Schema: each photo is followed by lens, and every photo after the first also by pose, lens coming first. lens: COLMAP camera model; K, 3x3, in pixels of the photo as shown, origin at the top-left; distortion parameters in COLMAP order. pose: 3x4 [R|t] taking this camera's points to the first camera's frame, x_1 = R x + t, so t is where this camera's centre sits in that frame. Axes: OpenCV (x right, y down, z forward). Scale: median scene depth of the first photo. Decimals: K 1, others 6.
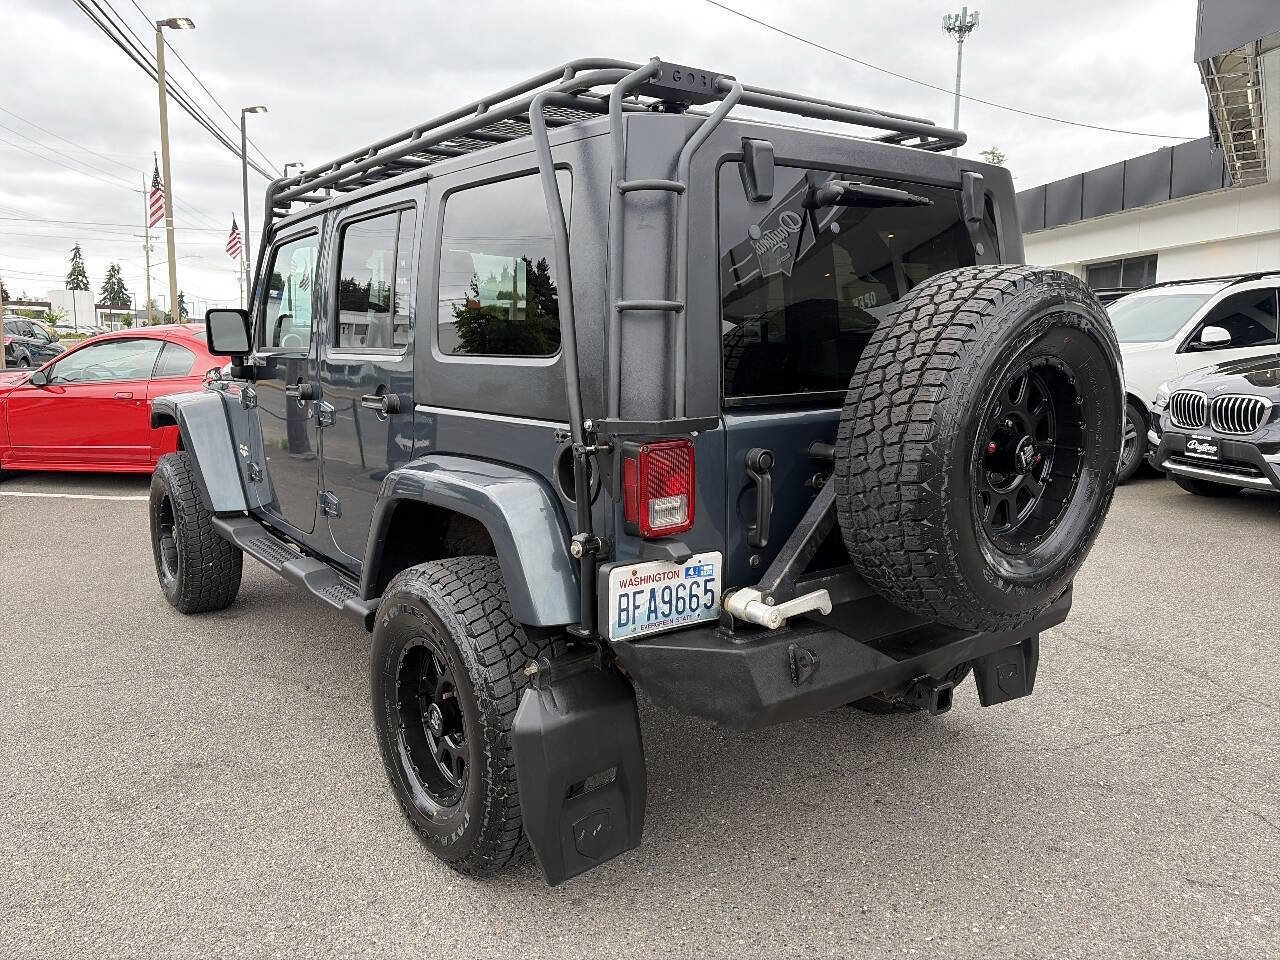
lens RADIAL K [[970.1, 0, 635.5], [0, 970.1, 474.8], [0, 0, 1]] dist [0.071818, -0.002813]
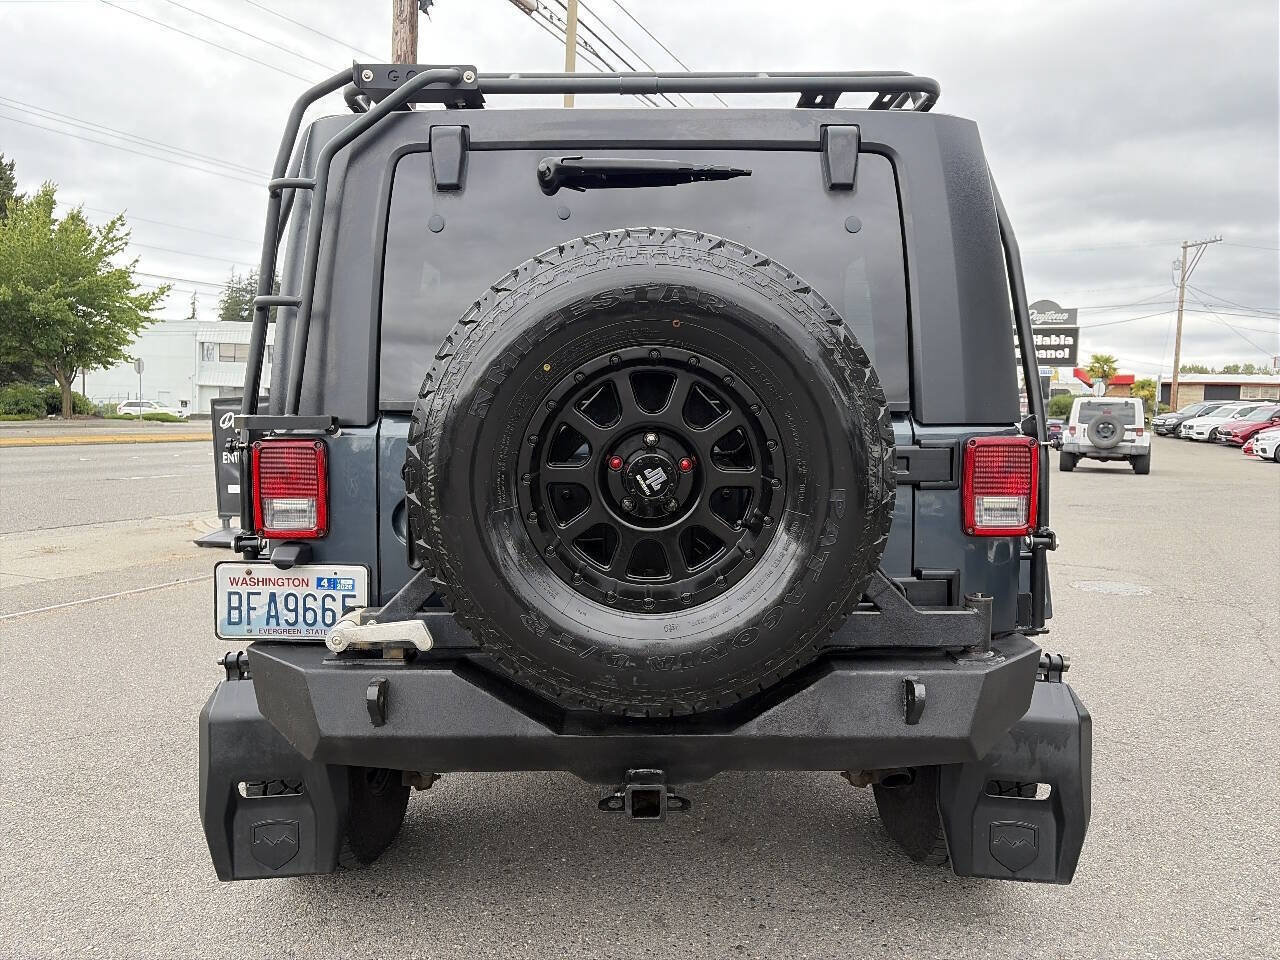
lens RADIAL K [[992.0, 0, 637.8], [0, 992.0, 463.8], [0, 0, 1]] dist [-0.059312, 0.171760]
pose [[0.792941, 0.036369, -0.608211, 0.868879], [-0.088312, 0.994536, -0.055664, 0.011506], [0.602864, 0.097851, 0.791821, 0.412194]]
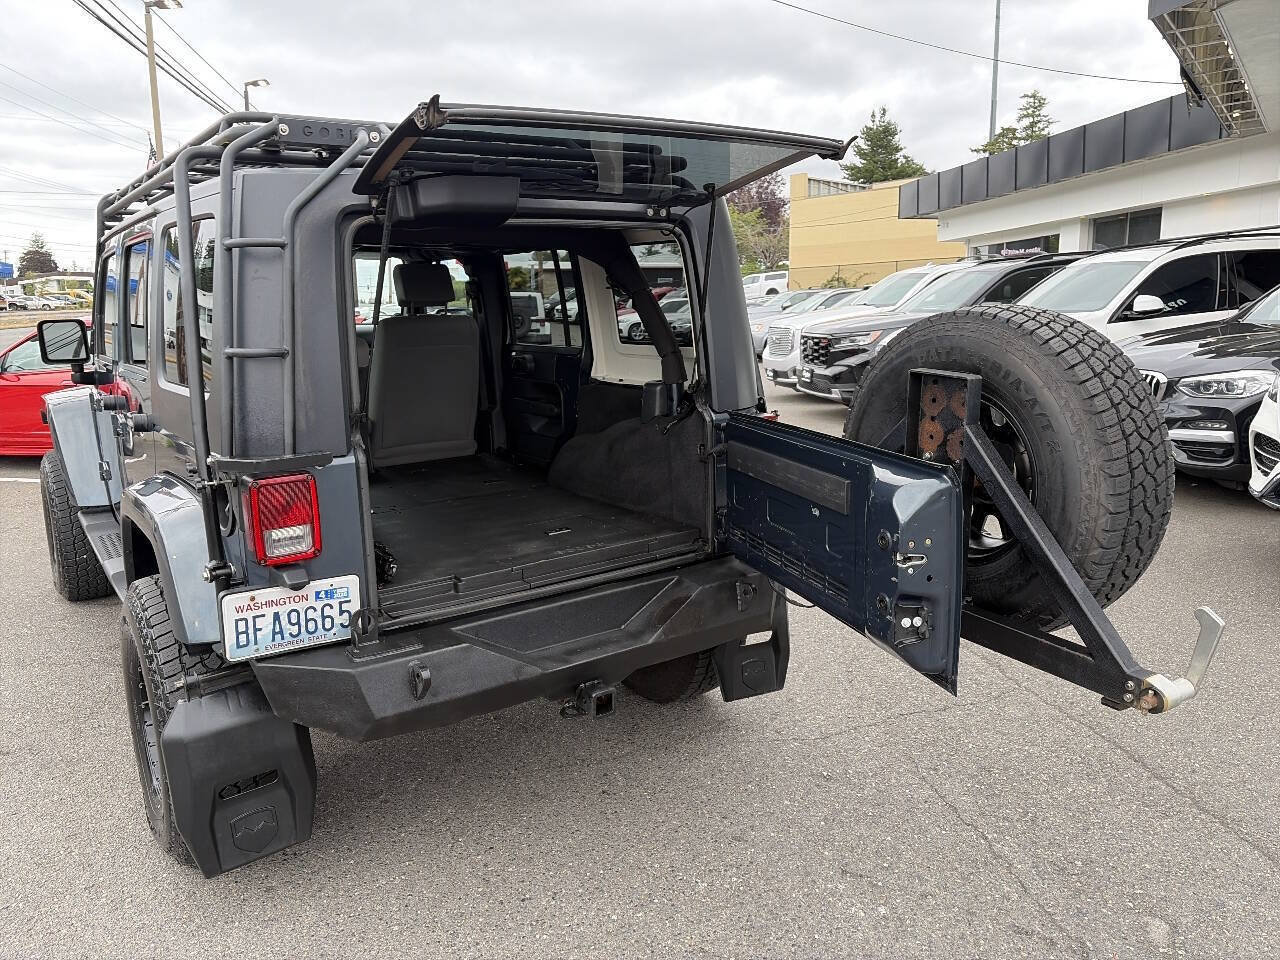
lens RADIAL K [[992.0, 0, 637.8], [0, 992.0, 463.8], [0, 0, 1]] dist [-0.059312, 0.171760]
pose [[0.998588, -0.009023, -0.052359, 0.462894], [0.010885, 0.999314, 0.035388, -0.079960], [0.052004, -0.035908, 0.998001, -0.069815]]
